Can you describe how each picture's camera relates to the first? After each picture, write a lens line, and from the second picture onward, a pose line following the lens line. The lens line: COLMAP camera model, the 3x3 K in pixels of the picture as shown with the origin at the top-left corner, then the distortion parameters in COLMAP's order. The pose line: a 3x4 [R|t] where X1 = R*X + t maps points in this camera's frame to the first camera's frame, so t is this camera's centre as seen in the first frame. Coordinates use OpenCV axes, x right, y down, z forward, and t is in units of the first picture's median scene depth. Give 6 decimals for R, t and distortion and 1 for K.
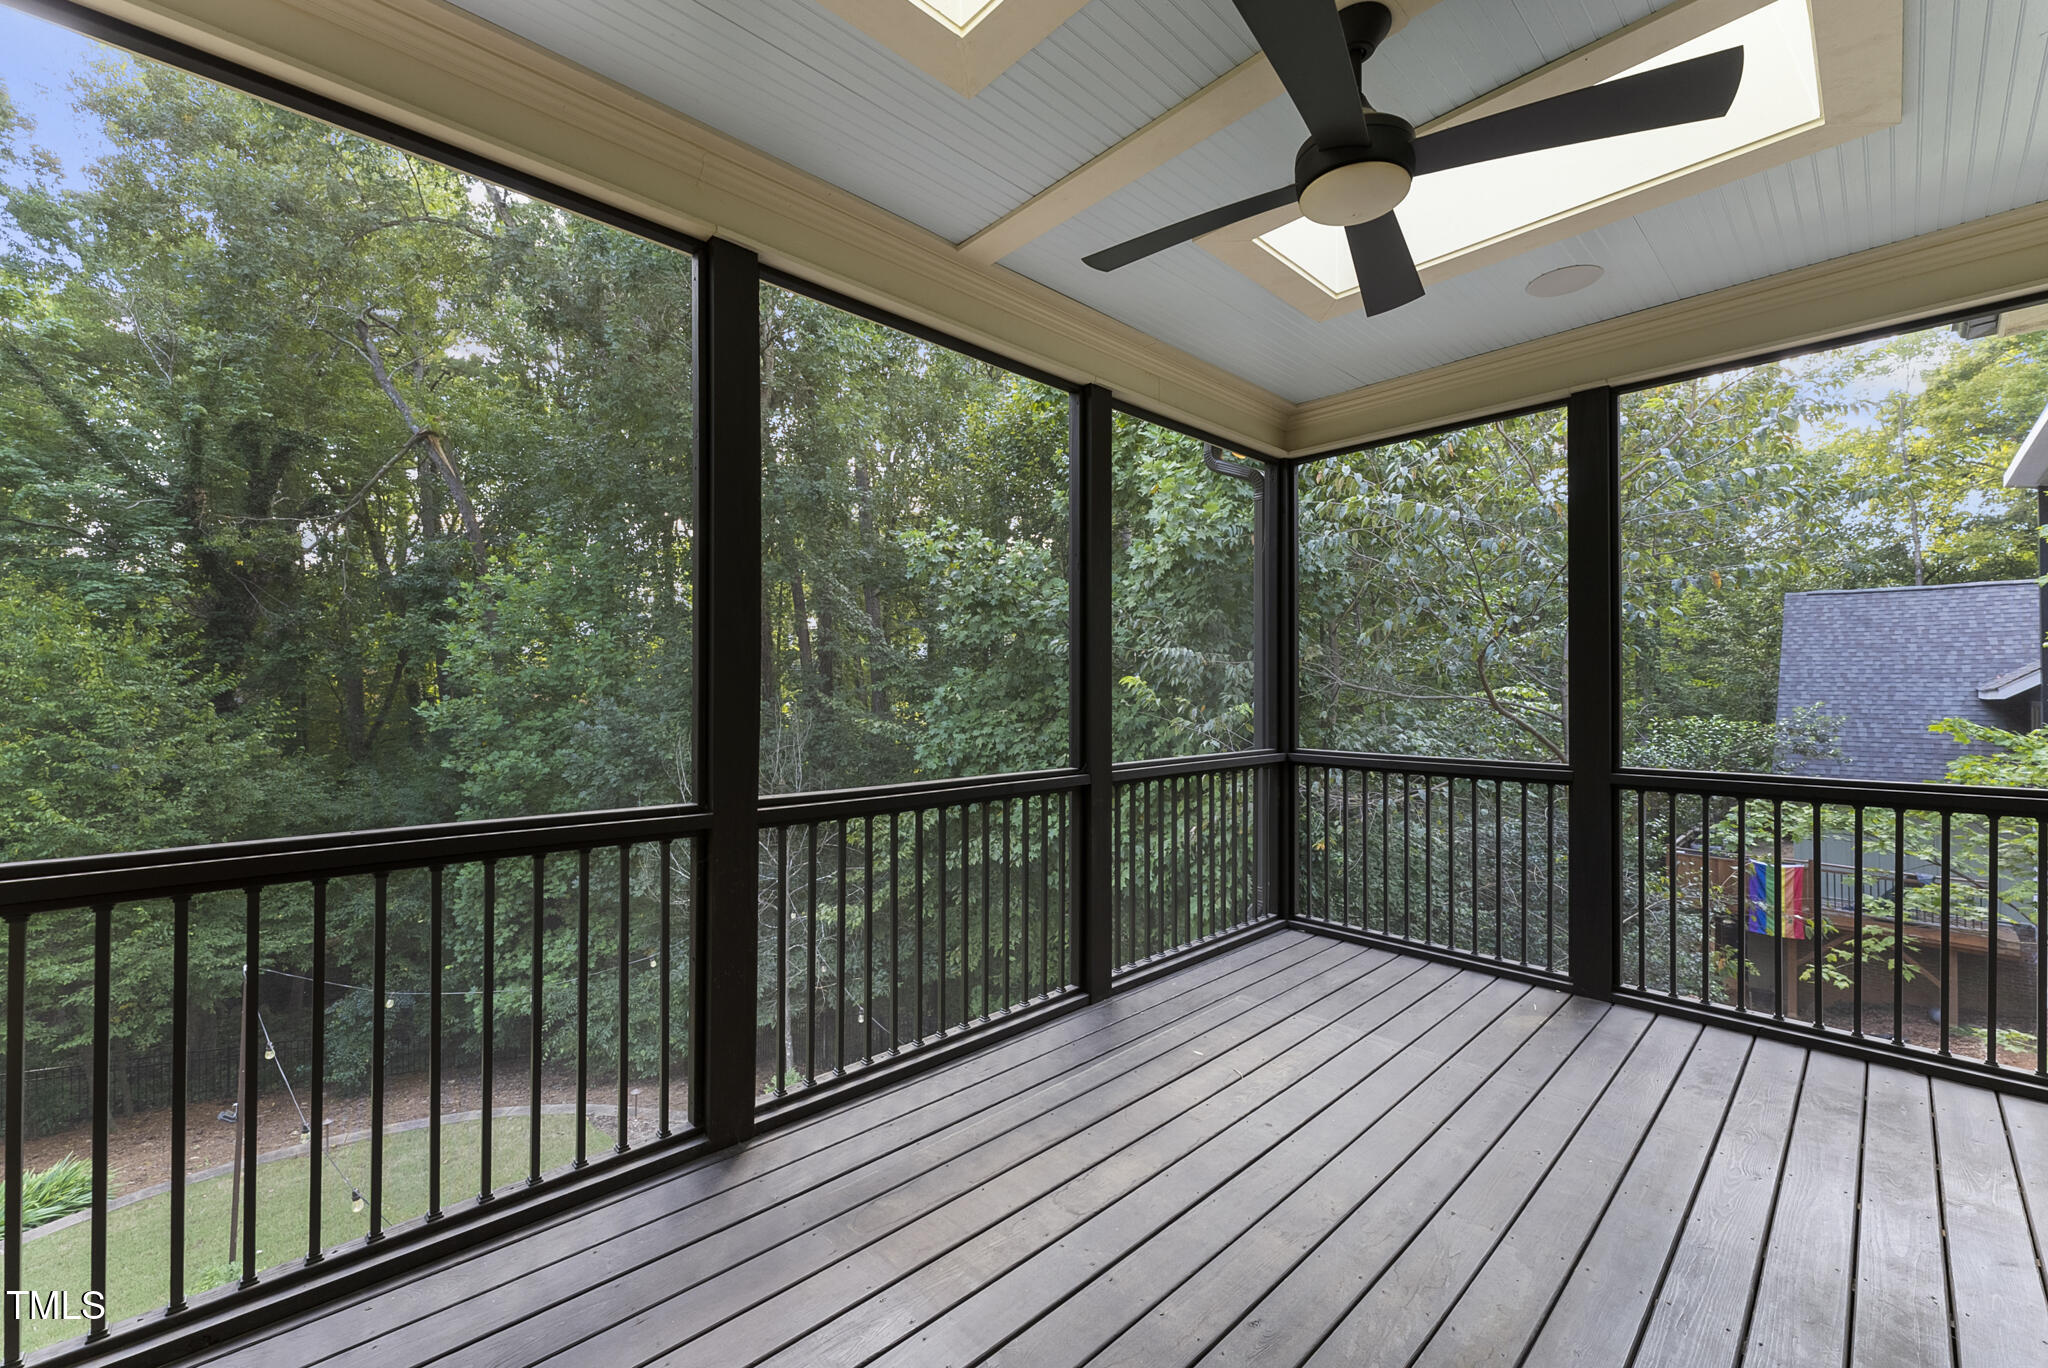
lens RADIAL K [[824.0, 0, 1041.8], [0, 824.0, 675.9], [0, 0, 1]] dist [-0.003653, 0.000536]
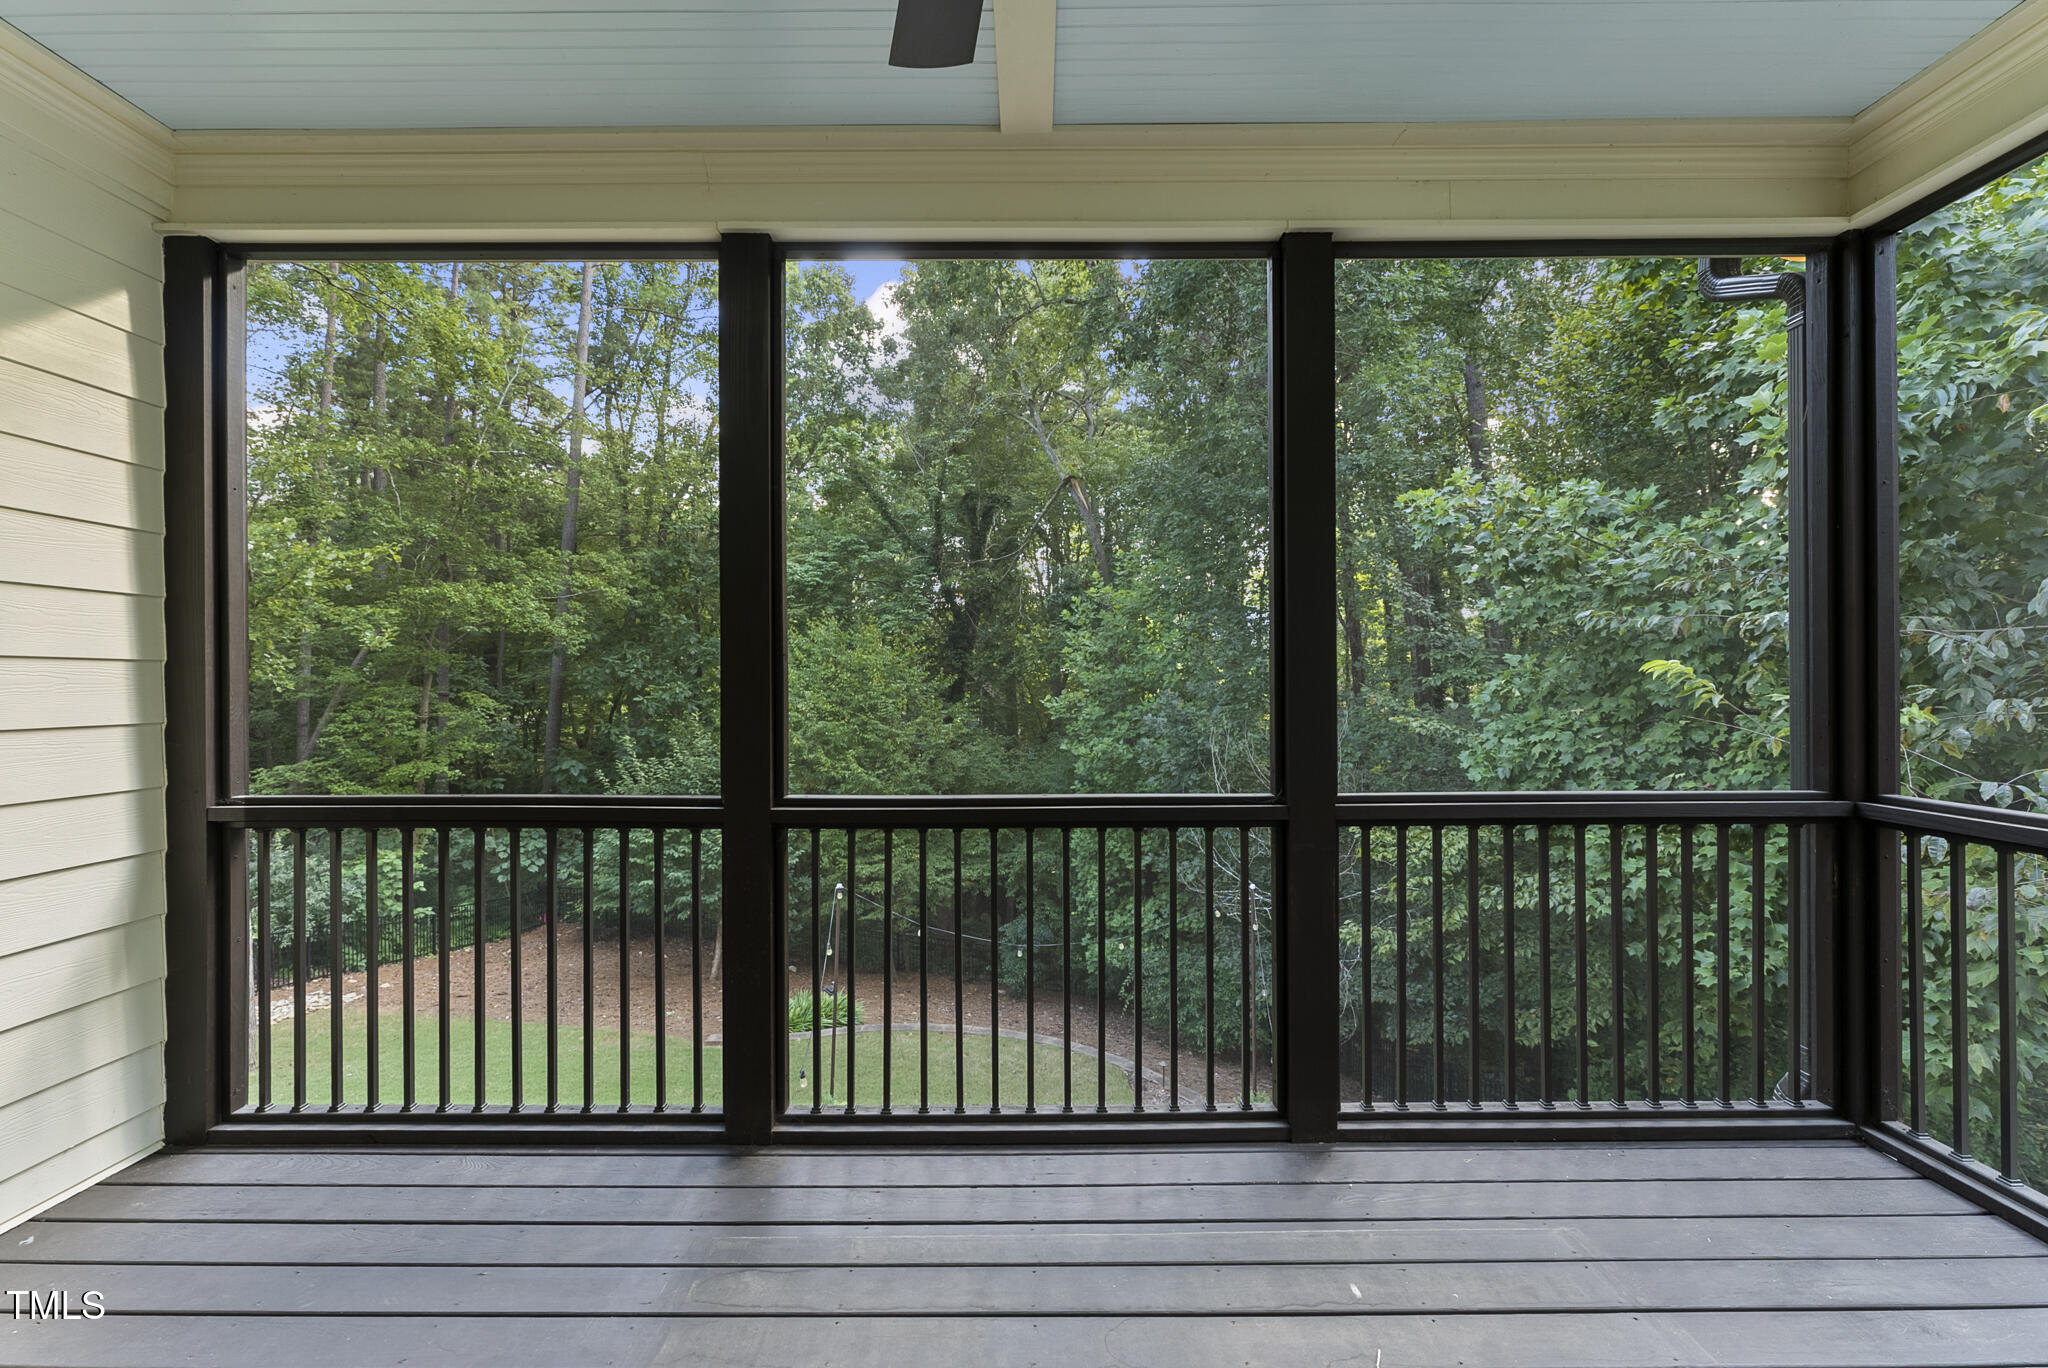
lens RADIAL K [[824.0, 0, 1017.3], [0, 824.0, 687.2], [0, 0, 1]] dist [-0.003653, 0.000536]
pose [[0.717565, -0.004363, -0.696478, 0.090479], [0.019210, 0.999724, 0.013529, 0.001349], [0.696227, -0.023087, 0.717450, 0.085576]]
